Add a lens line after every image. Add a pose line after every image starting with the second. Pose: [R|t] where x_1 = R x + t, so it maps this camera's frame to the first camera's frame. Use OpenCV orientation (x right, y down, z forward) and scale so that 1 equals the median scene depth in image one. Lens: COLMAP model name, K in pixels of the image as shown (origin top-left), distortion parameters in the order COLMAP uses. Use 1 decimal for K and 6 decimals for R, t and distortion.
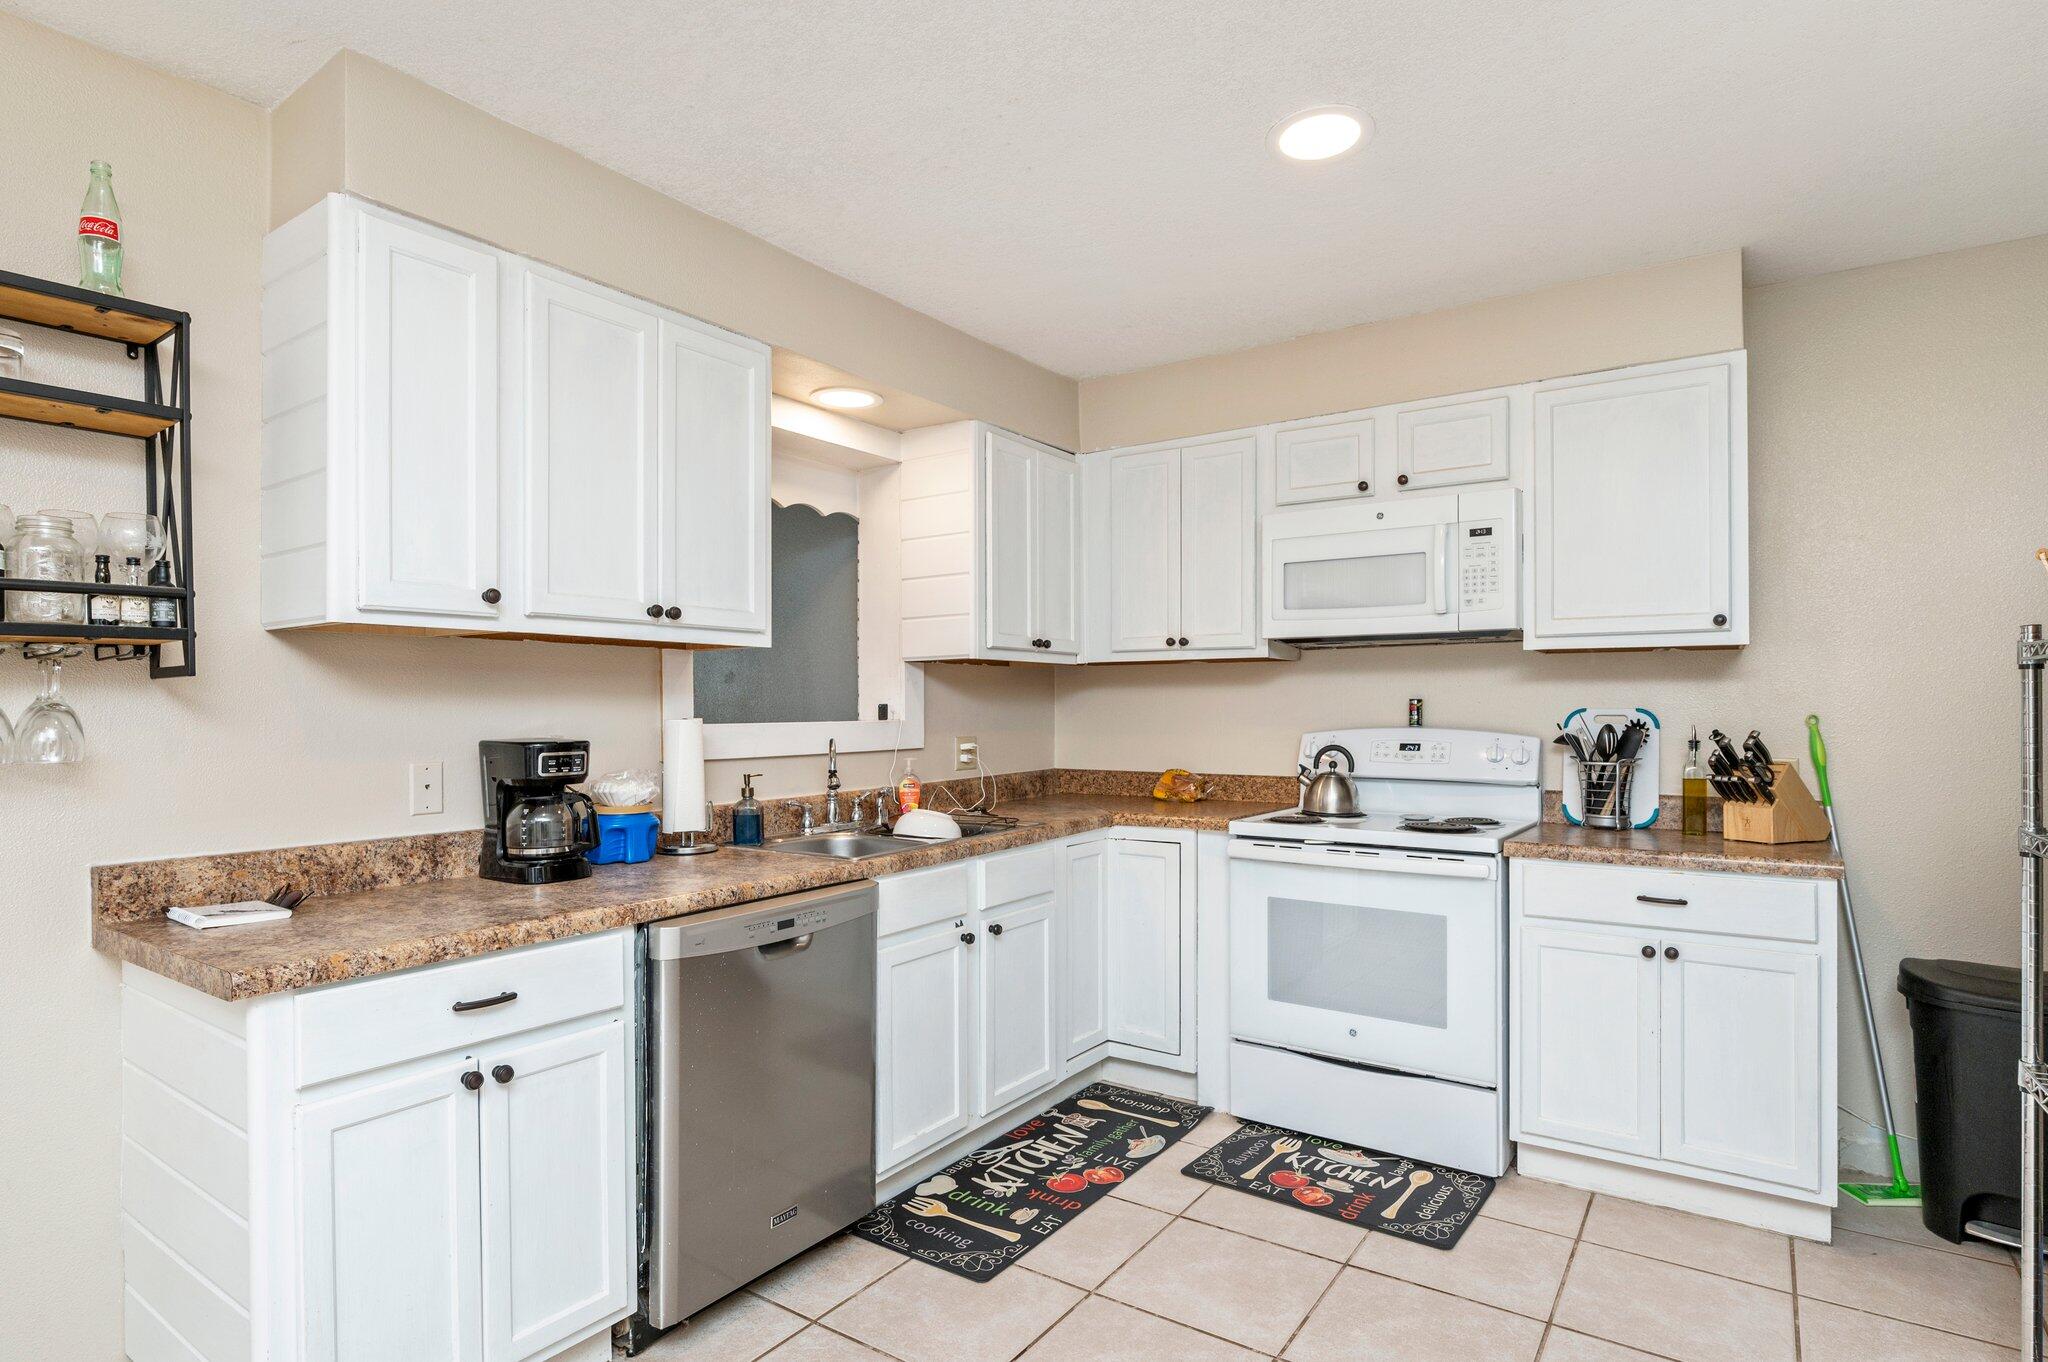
lens RADIAL K [[1063.1, 0, 1024.0], [0, 1063.1, 681.0], [0, 0, 1]] dist [-0.001489, -0.000329]
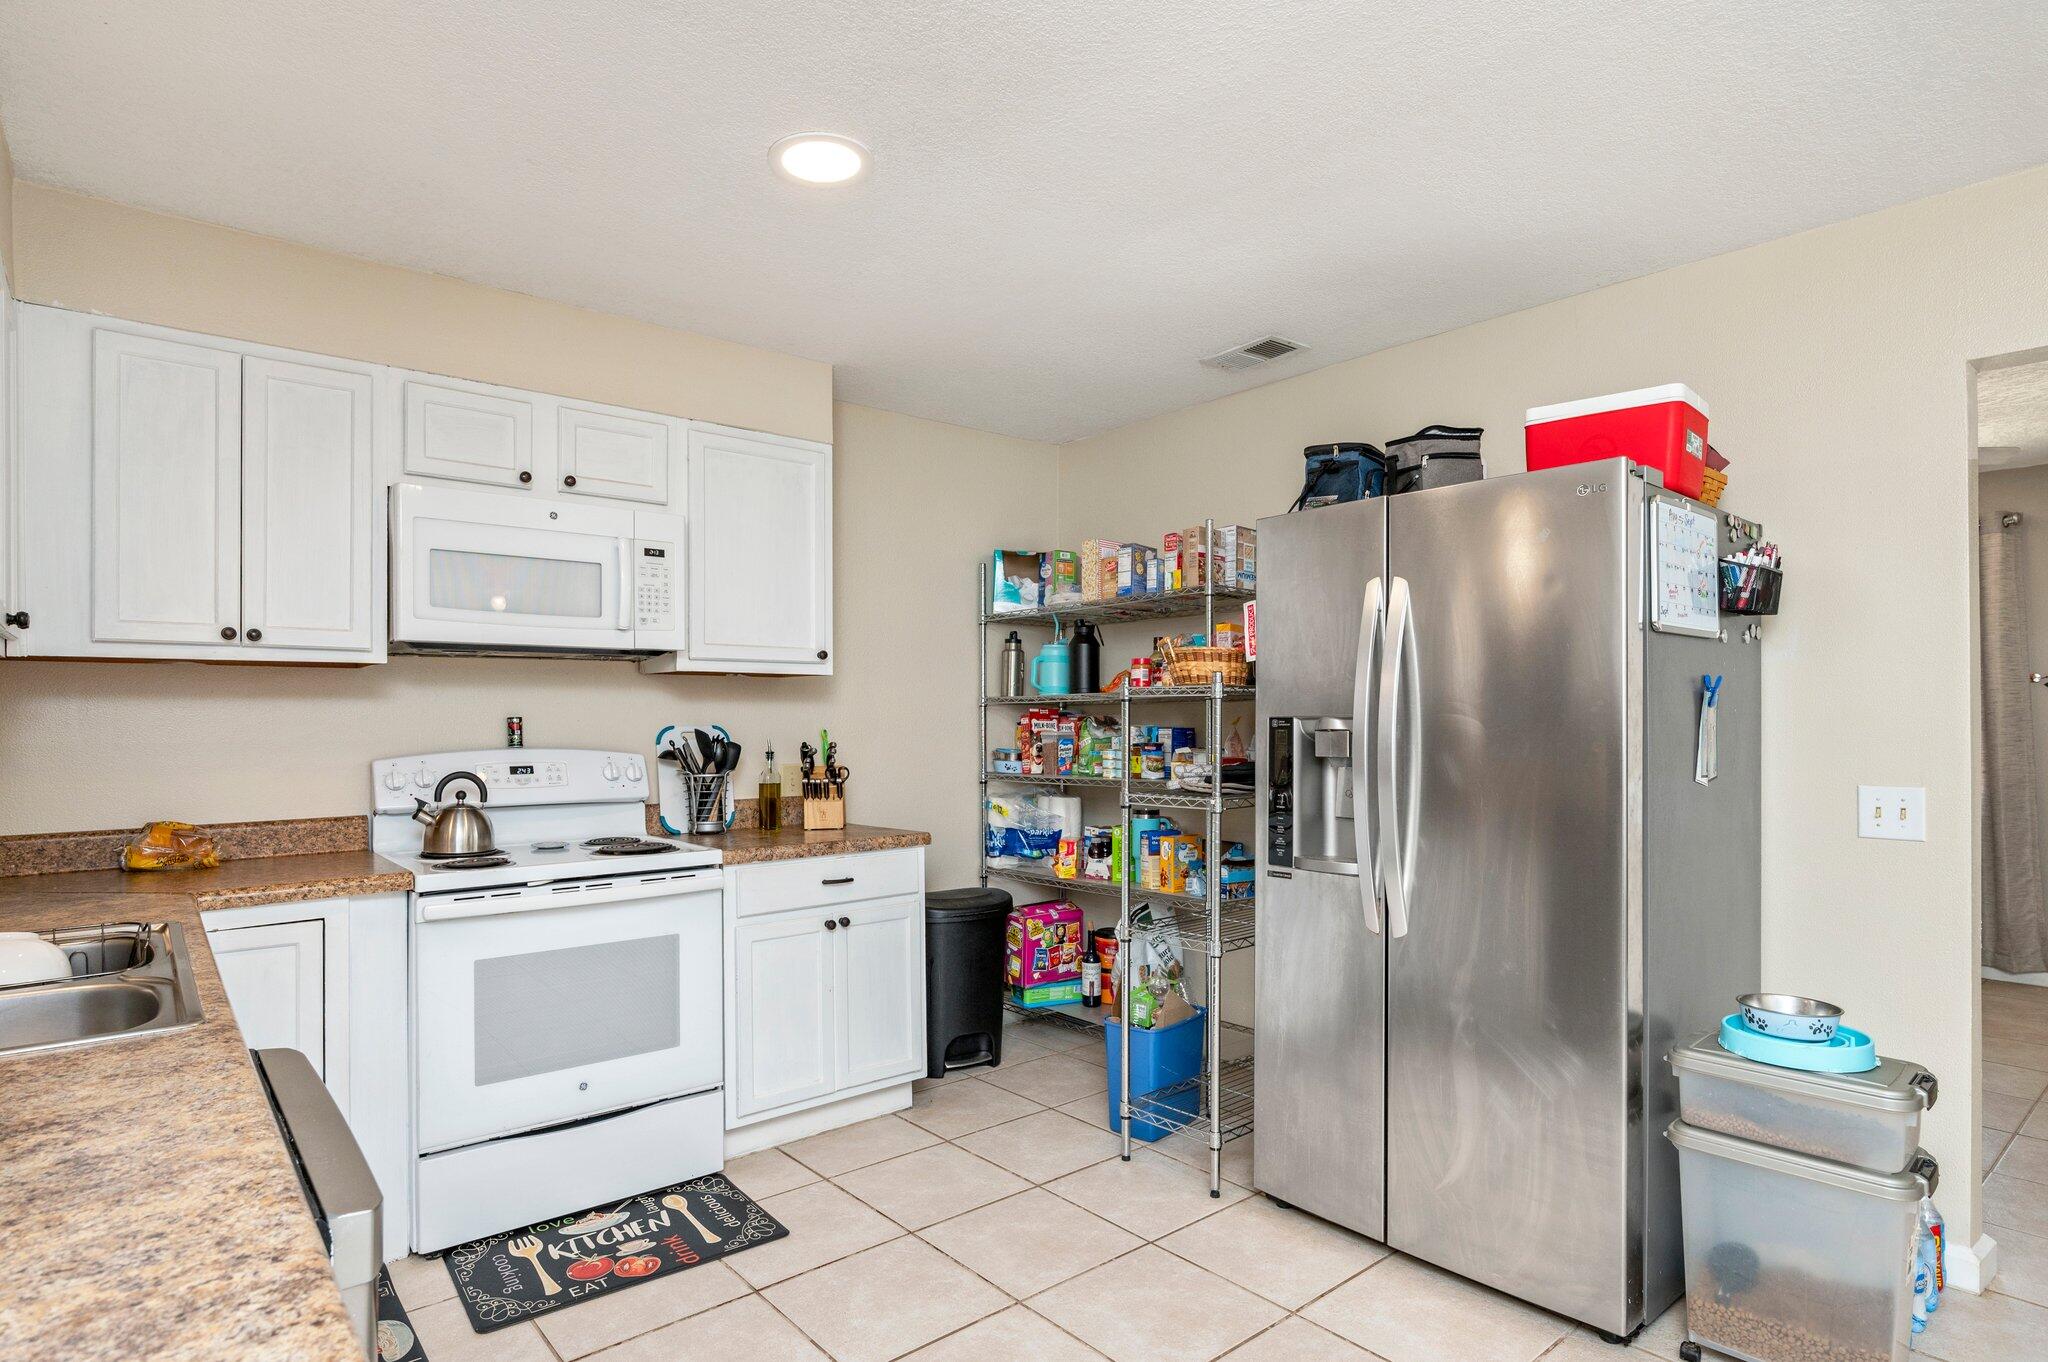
lens RADIAL K [[1082.4, 0, 1024.5], [0, 1082.4, 695.3], [0, 0, 1]] dist [-0.000342, -0.000560]
pose [[0.270033, 0.018561, 0.962672, -0.466122], [-0.018630, 0.999728, -0.014050, 0.003698], [-0.962671, -0.014141, 0.270305, 0.380326]]
